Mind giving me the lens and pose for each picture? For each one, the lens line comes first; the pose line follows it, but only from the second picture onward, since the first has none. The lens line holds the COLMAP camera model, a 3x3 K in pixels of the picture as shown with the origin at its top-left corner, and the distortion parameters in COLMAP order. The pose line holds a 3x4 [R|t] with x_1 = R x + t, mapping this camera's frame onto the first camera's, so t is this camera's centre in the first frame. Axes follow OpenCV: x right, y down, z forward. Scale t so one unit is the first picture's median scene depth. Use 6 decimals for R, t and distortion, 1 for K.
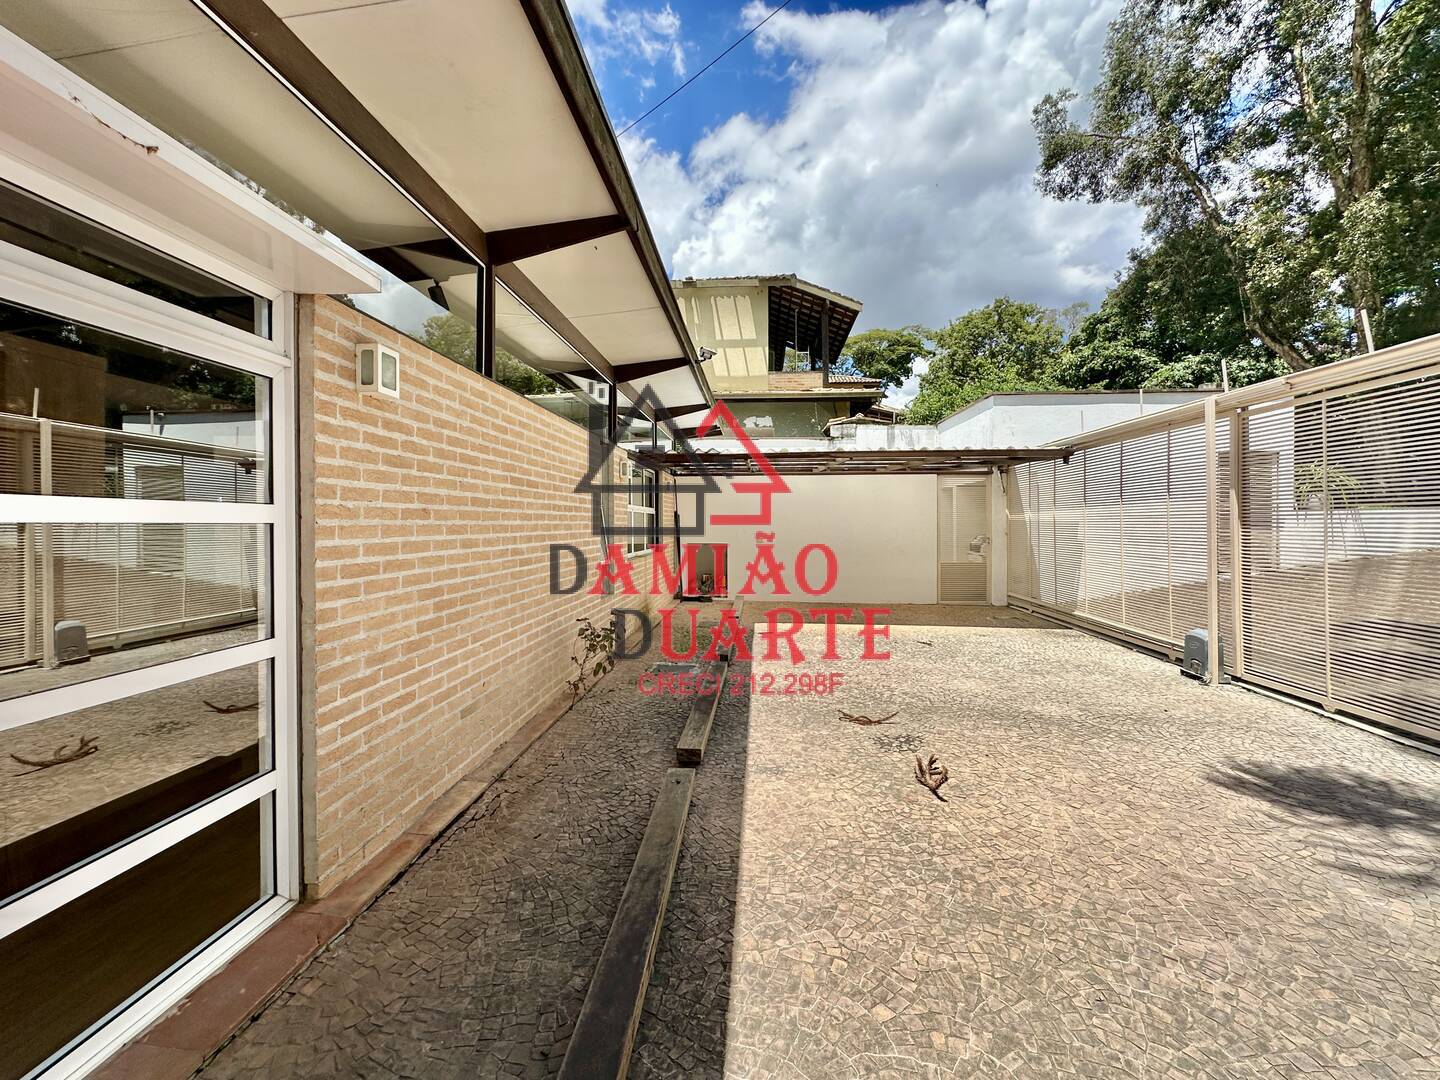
lens RADIAL K [[576.4, 0, 711.1], [0, 576.4, 526.2], [0, 0, 1]] dist [-0.005645, 0.001834]
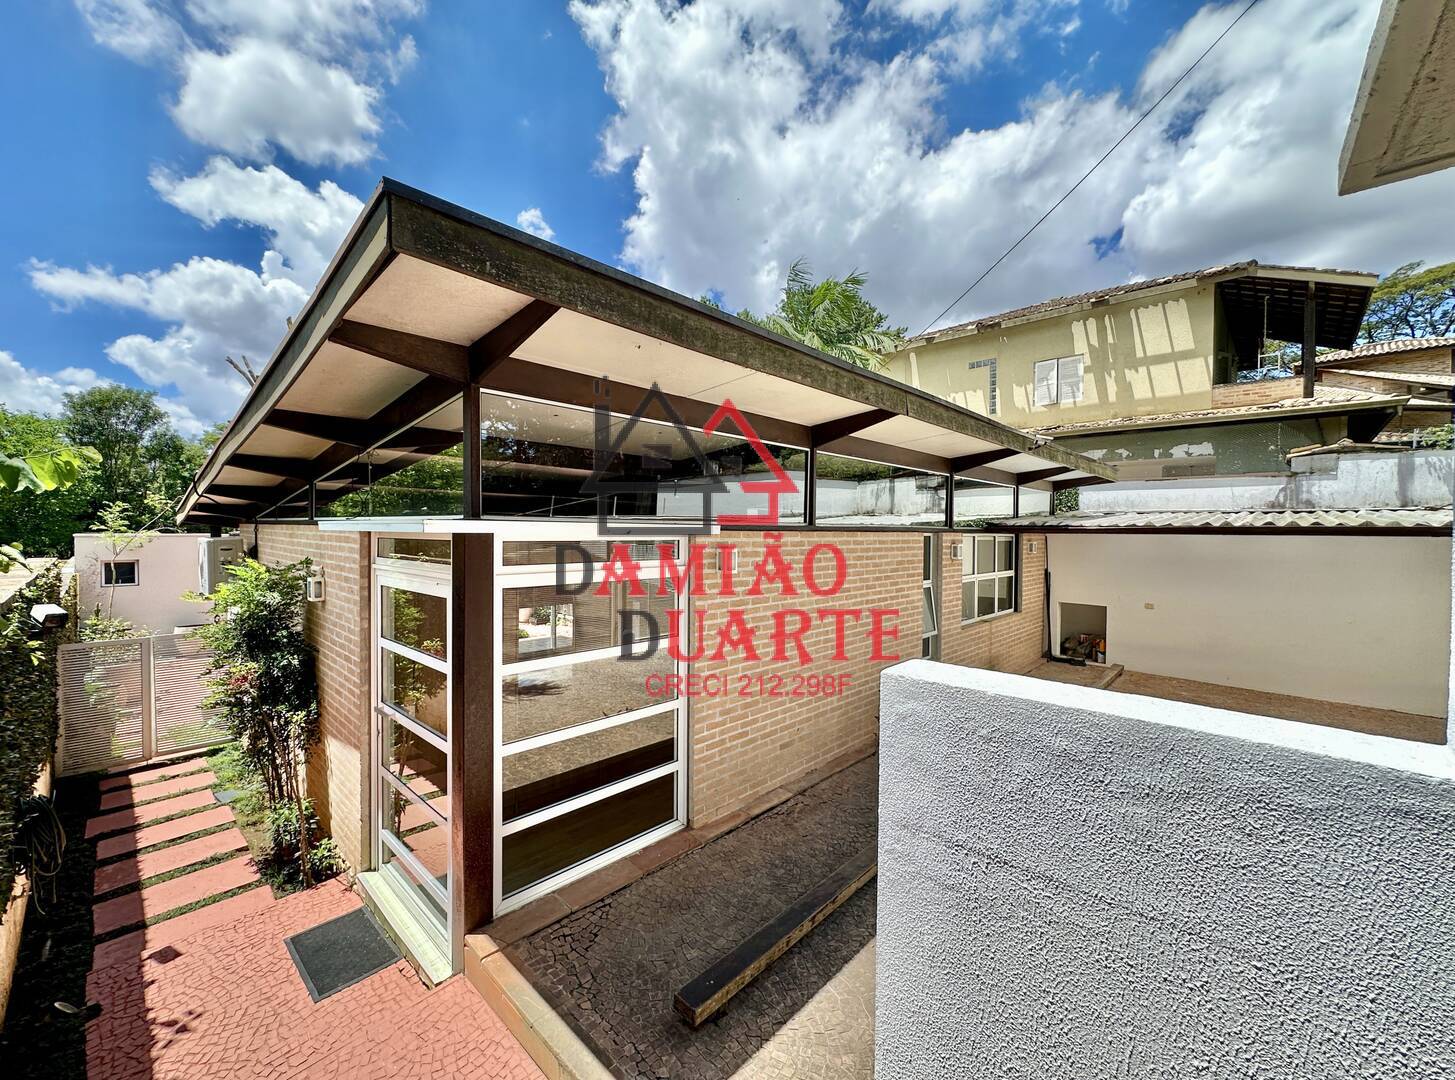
lens RADIAL K [[582.4, 0, 737.0], [0, 582.4, 541.5], [0, 0, 1]] dist [-0.005645, 0.001834]
pose [[0.780718, 0.025150, -0.624377, 0.556039], [-0.015040, 0.999657, 0.021460, -0.330455], [0.624703, -0.007364, 0.780828, -0.404744]]
